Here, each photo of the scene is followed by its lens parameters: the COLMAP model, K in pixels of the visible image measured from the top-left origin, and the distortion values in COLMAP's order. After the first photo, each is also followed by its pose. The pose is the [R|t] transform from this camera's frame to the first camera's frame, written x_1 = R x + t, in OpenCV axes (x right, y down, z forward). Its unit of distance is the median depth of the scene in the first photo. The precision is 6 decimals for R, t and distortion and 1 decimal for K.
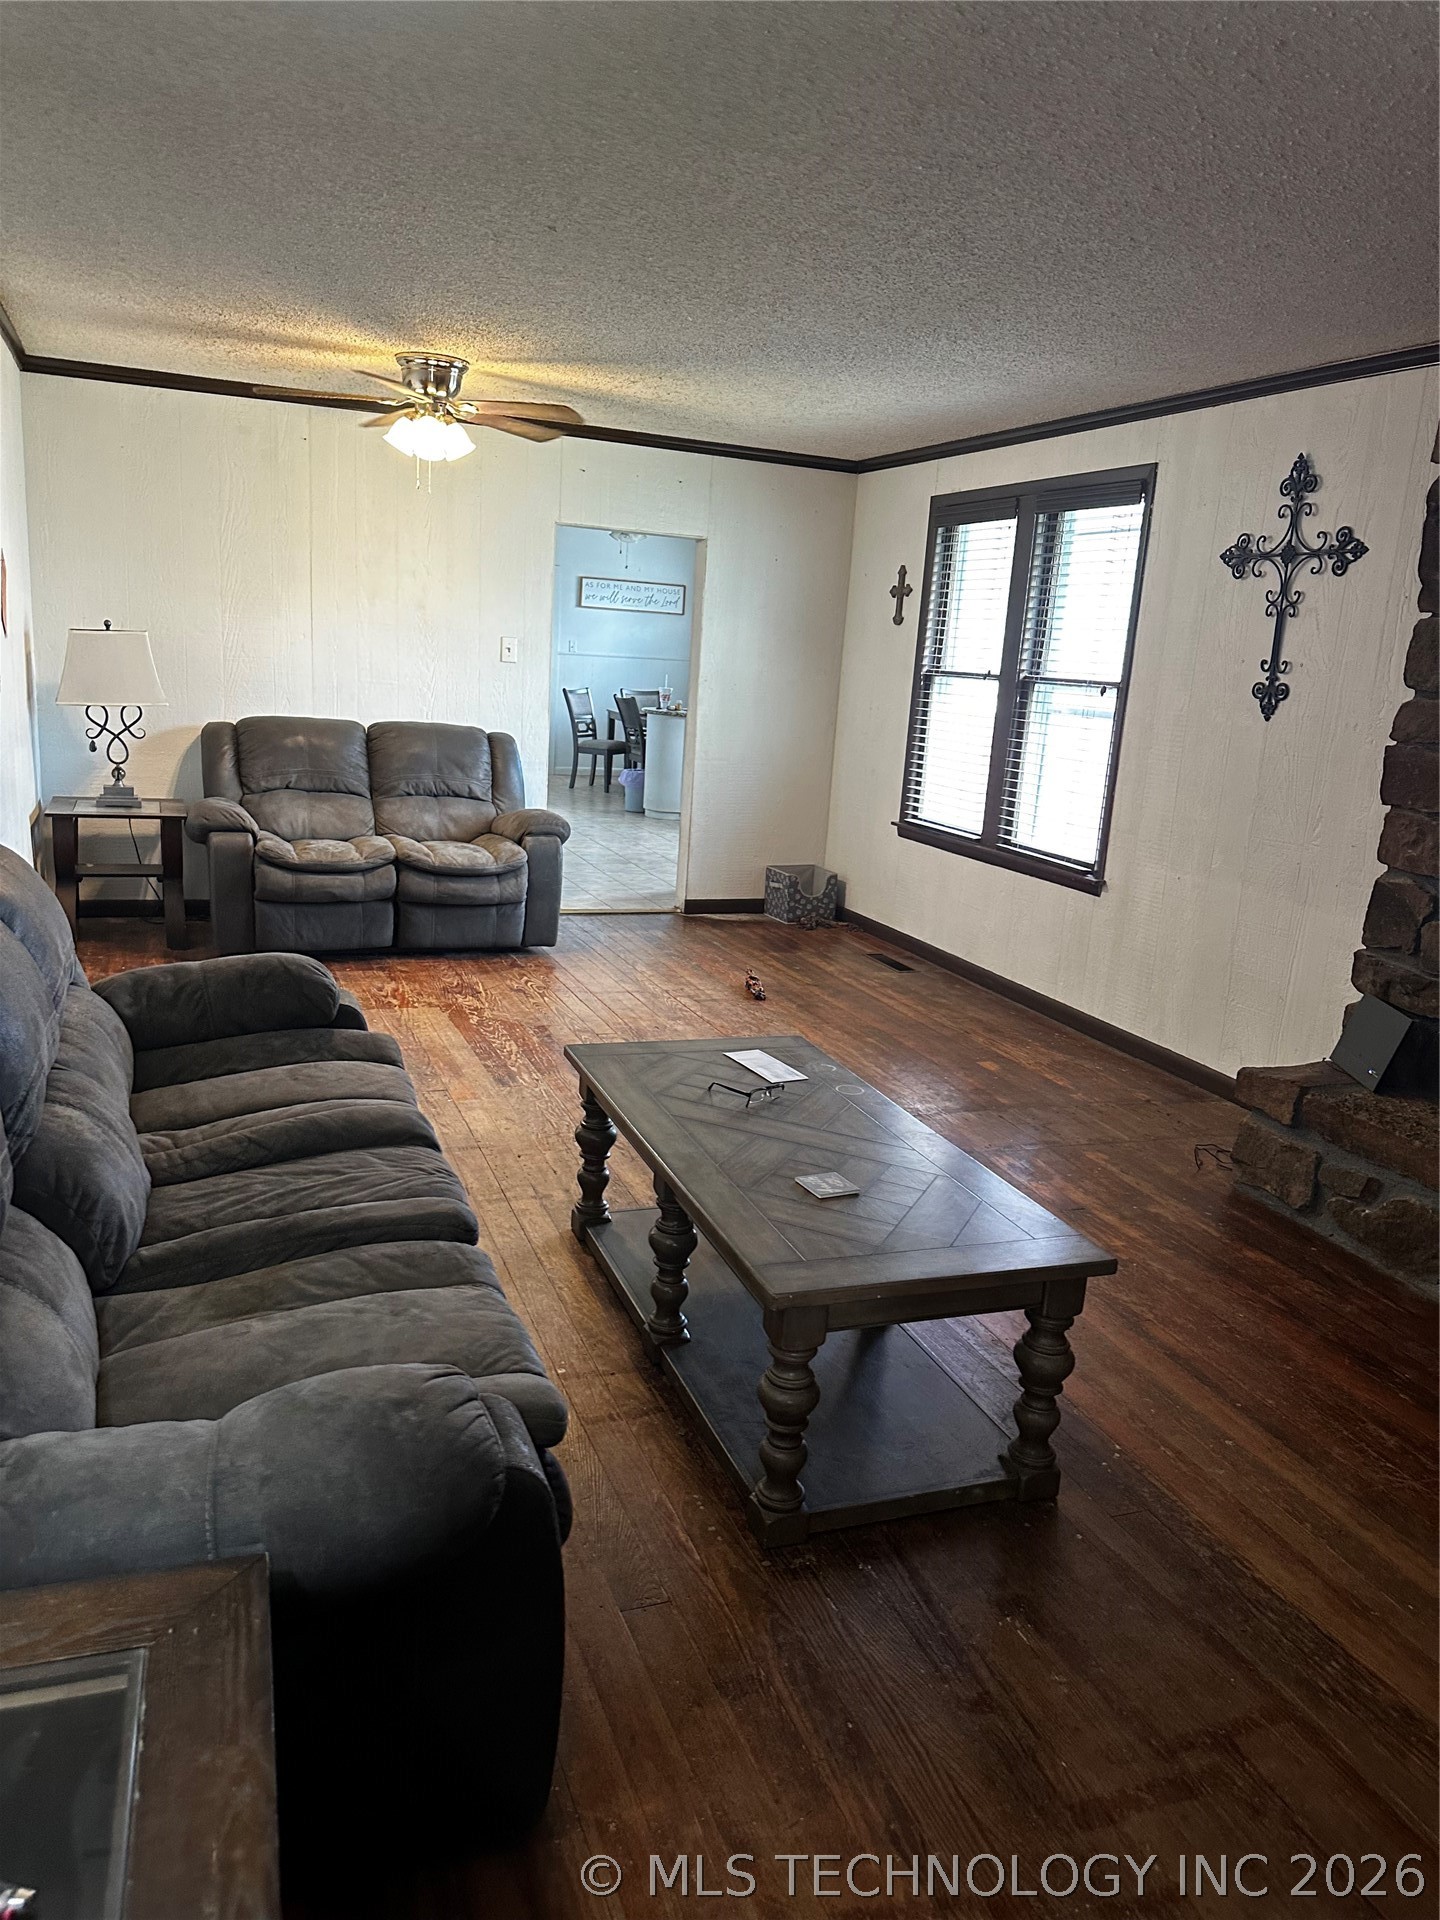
lens RADIAL K [[1355.5, 0, 718.7], [0, 1355.5, 956.5], [0, 0, 1]] dist [0.002449, 0.000553]
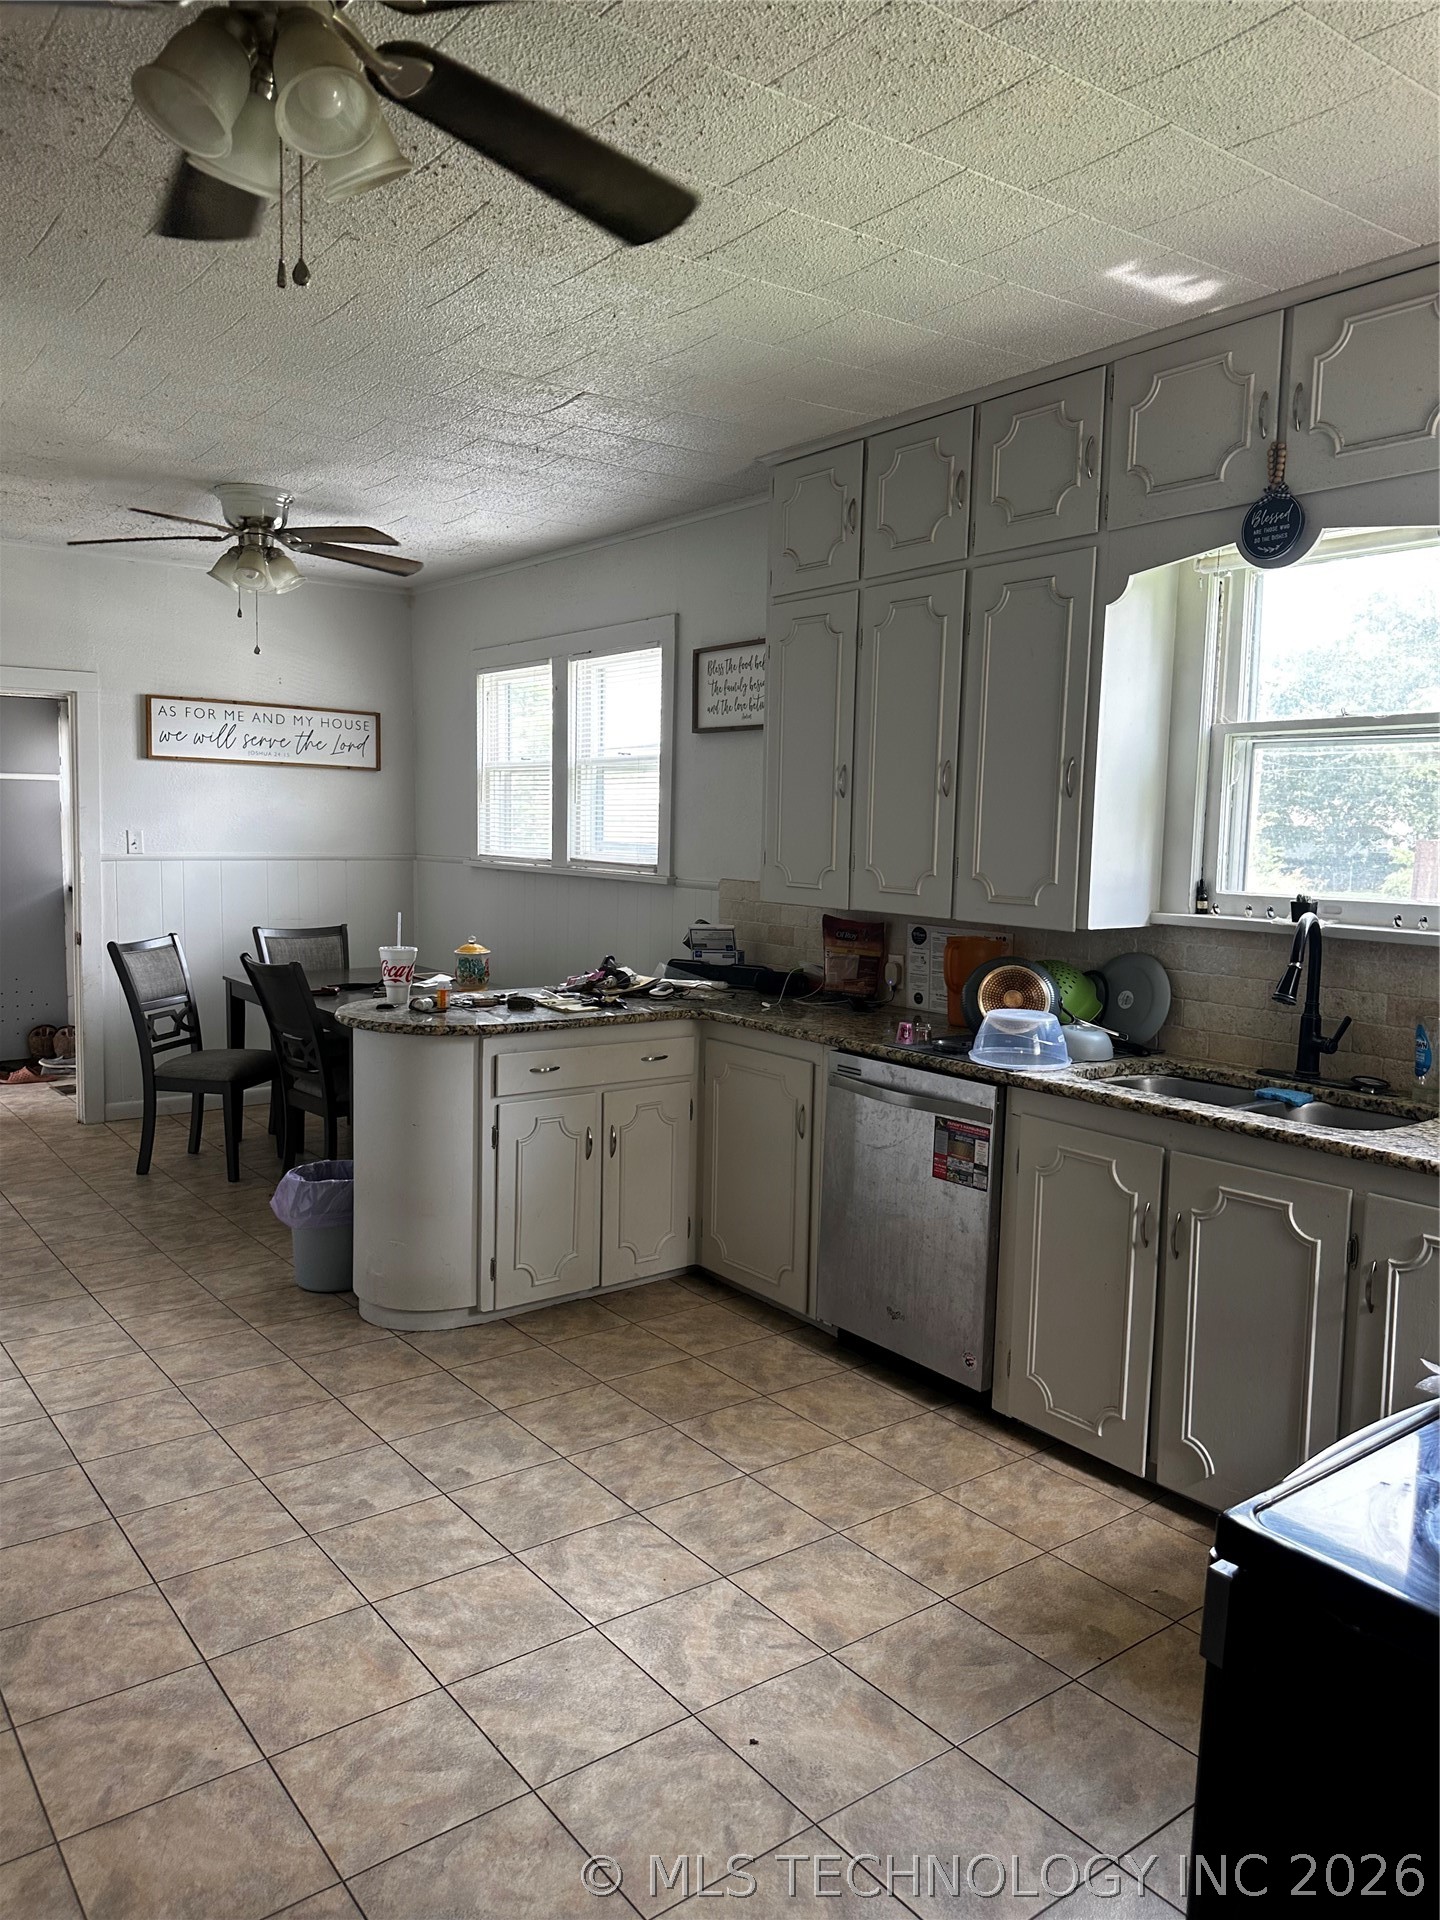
lens RADIAL K [[1355.5, 0, 726.5], [0, 1355.5, 957.1], [0, 0, 1]] dist [0.002449, 0.000553]
pose [[0.960719, -0.064075, 0.270023, -0.008823], [0.099743, 0.987689, -0.120506, -0.024160], [-0.258978, 0.142706, 0.955283, 0.107991]]
